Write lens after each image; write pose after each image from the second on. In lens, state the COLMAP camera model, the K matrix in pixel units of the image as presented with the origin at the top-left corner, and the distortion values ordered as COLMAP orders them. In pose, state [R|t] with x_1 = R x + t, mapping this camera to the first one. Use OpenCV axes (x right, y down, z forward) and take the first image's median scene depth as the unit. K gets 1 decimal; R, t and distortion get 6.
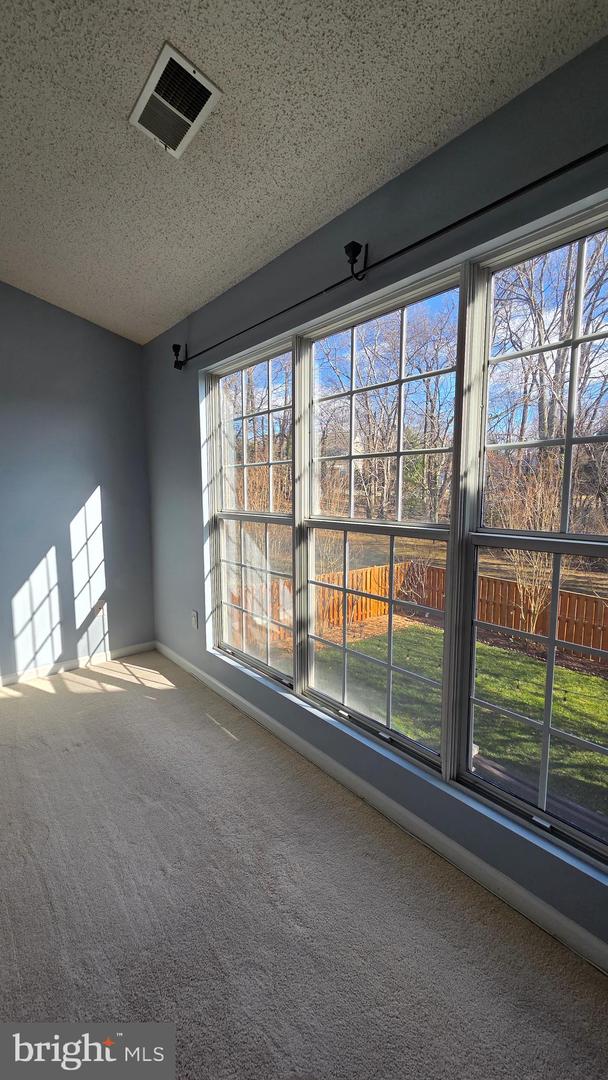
lens RADIAL K [[438.7, 0, 301.0], [0, 438.7, 537.5], [0, 0, 1]] dist [0.006597, -0.002823]
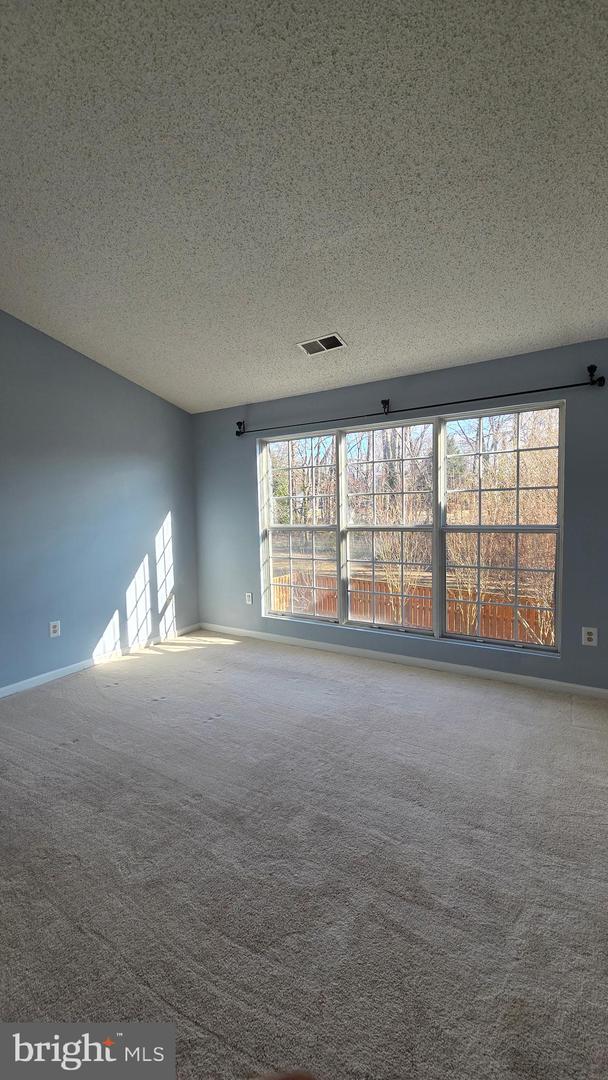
lens RADIAL K [[438.7, 0, 299.9], [0, 438.7, 535.4], [0, 0, 1]] dist [0.006597, -0.002823]
pose [[0.950454, -0.038015, 0.308531, -0.571805], [0.052834, 0.997809, -0.039815, 0.043988], [-0.306342, 0.054143, 0.950381, -0.536372]]
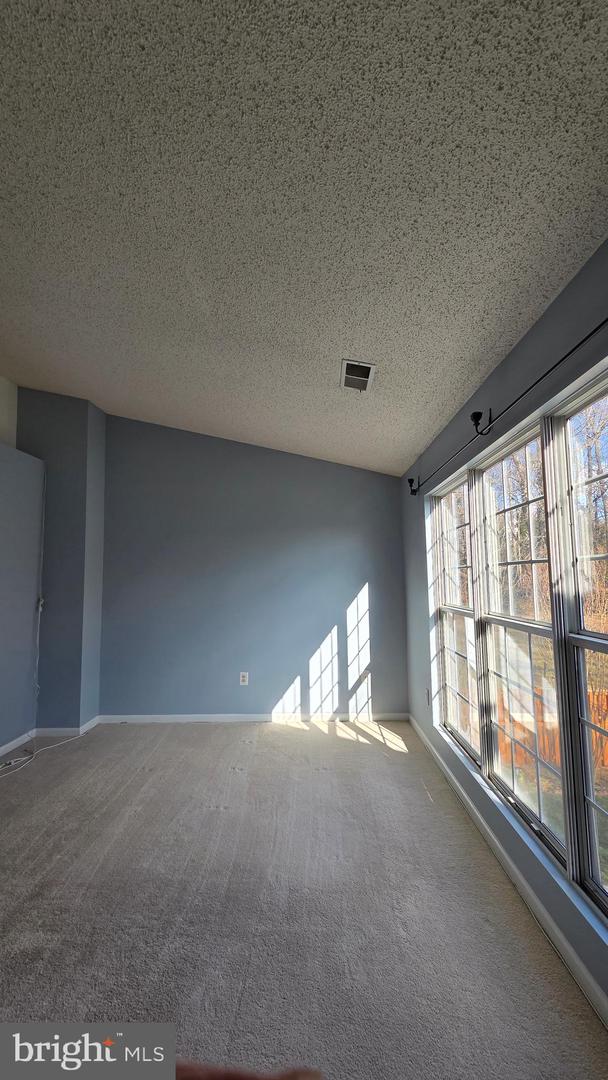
lens RADIAL K [[438.7, 0, 304.9], [0, 438.7, 536.1], [0, 0, 1]] dist [0.006597, -0.002823]
pose [[0.749393, -0.070392, -0.658373, 0.341451], [-0.063080, 0.982220, -0.176818, -0.007531], [0.659114, 0.174036, 0.731629, -0.166263]]
